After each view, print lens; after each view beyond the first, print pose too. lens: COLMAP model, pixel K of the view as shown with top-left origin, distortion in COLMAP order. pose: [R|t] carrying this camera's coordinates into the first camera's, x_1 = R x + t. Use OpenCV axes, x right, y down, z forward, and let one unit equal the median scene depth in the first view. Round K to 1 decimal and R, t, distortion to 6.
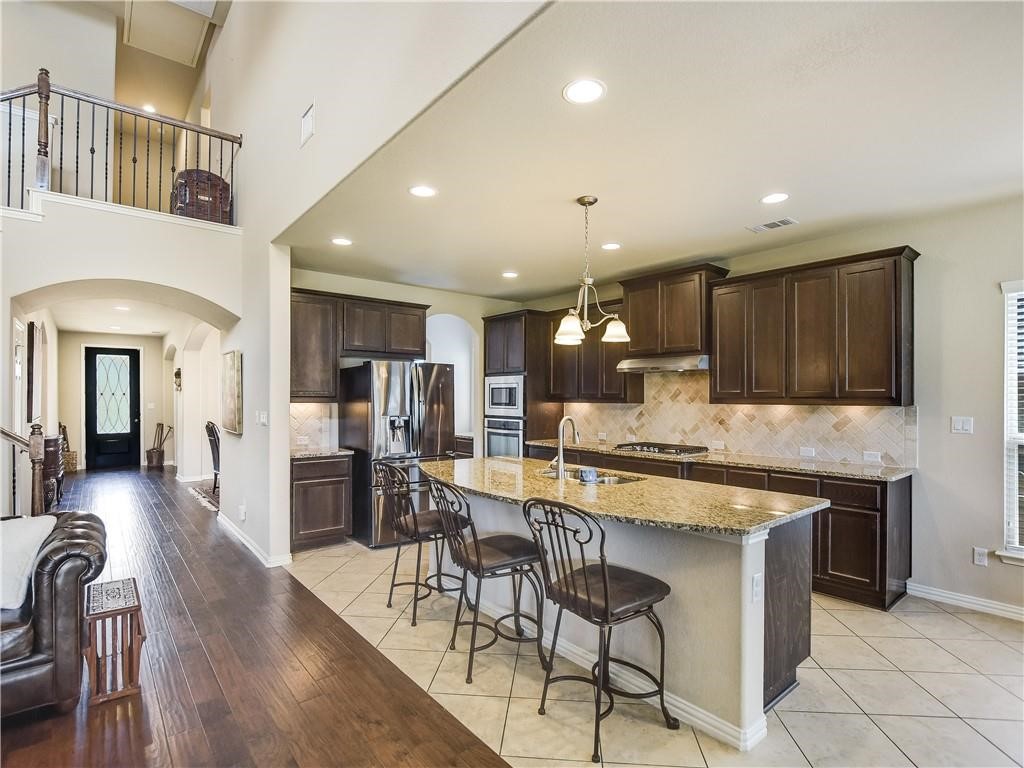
lens RADIAL K [[509.5, 0, 511.4], [0, 509.5, 402.1], [0, 0, 1]] dist [-0.019960, 0.000077]
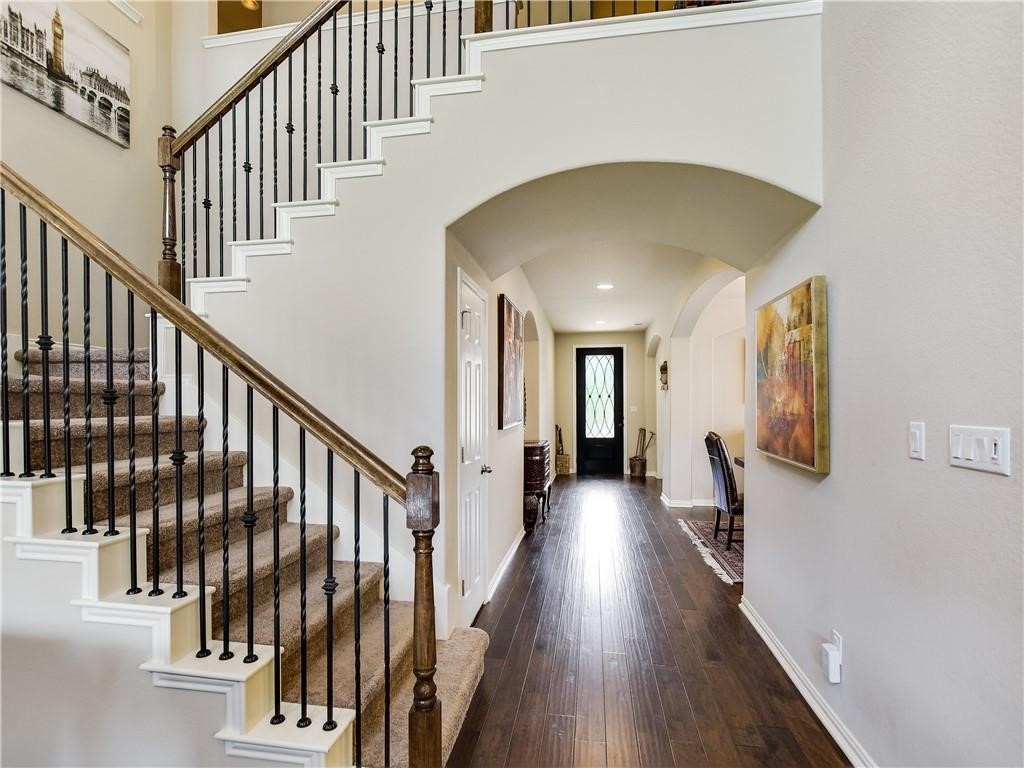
lens RADIAL K [[509.5, 0, 511.4], [0, 509.5, 402.1], [0, 0, 1]] dist [-0.019960, 0.000077]
pose [[0.659926, -0.005002, -0.751314, -0.187753], [-0.001662, 0.999966, -0.008117, 0.003371], [0.751329, 0.006606, 0.659895, 0.251661]]
